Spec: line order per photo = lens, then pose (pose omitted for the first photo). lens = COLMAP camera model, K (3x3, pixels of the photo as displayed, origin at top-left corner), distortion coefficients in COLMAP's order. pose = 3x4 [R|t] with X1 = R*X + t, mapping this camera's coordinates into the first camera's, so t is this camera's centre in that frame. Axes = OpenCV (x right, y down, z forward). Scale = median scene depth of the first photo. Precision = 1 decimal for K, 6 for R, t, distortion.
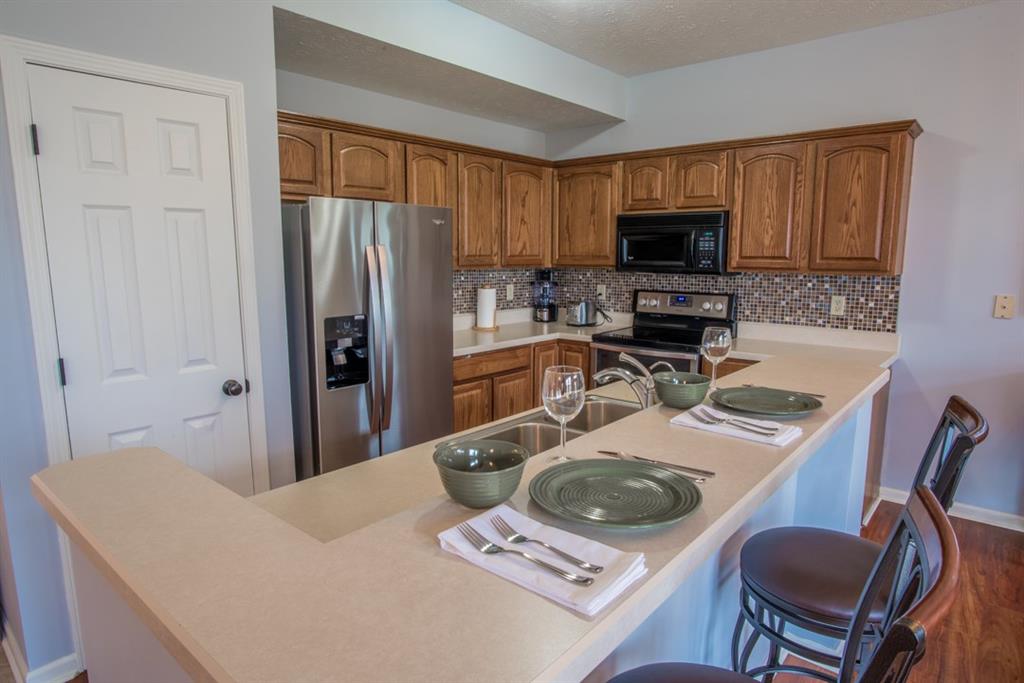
lens RADIAL K [[595.6, 0, 510.8], [0, 595.6, 343.7], [0, 0, 1]] dist [-0.024751, 0.008416]
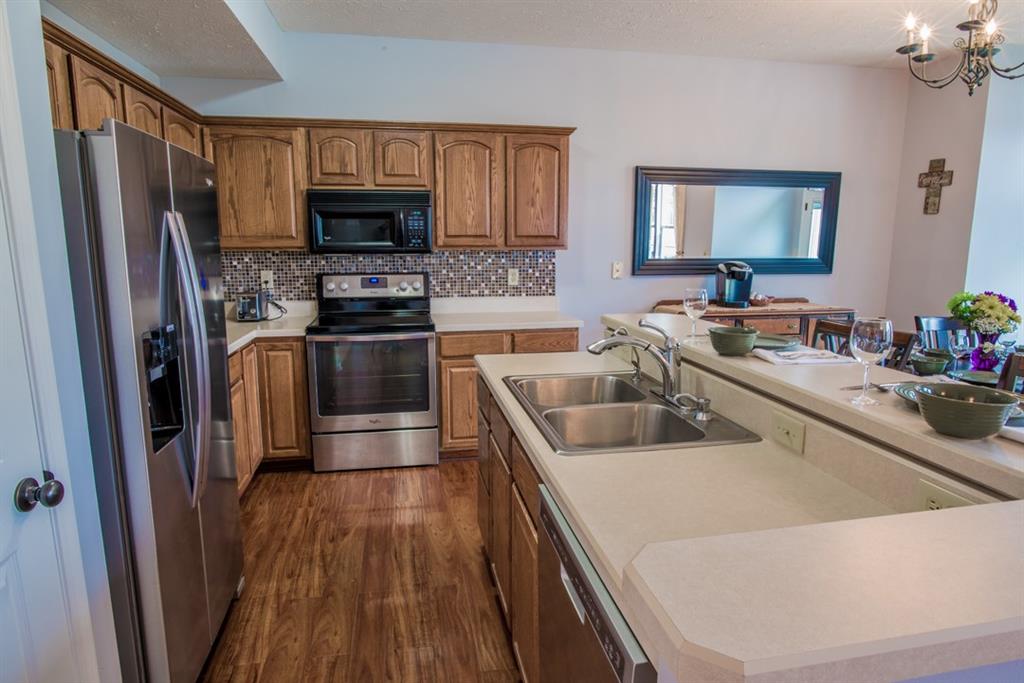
lens RADIAL K [[595.6, 0, 509.7], [0, 595.6, 341.1], [0, 0, 1]] dist [-0.024751, 0.008416]
pose [[0.634727, -0.132351, 0.761318, -0.355455], [0.118730, 0.990228, 0.073159, -0.024140], [-0.763561, 0.043955, 0.644238, 0.232806]]
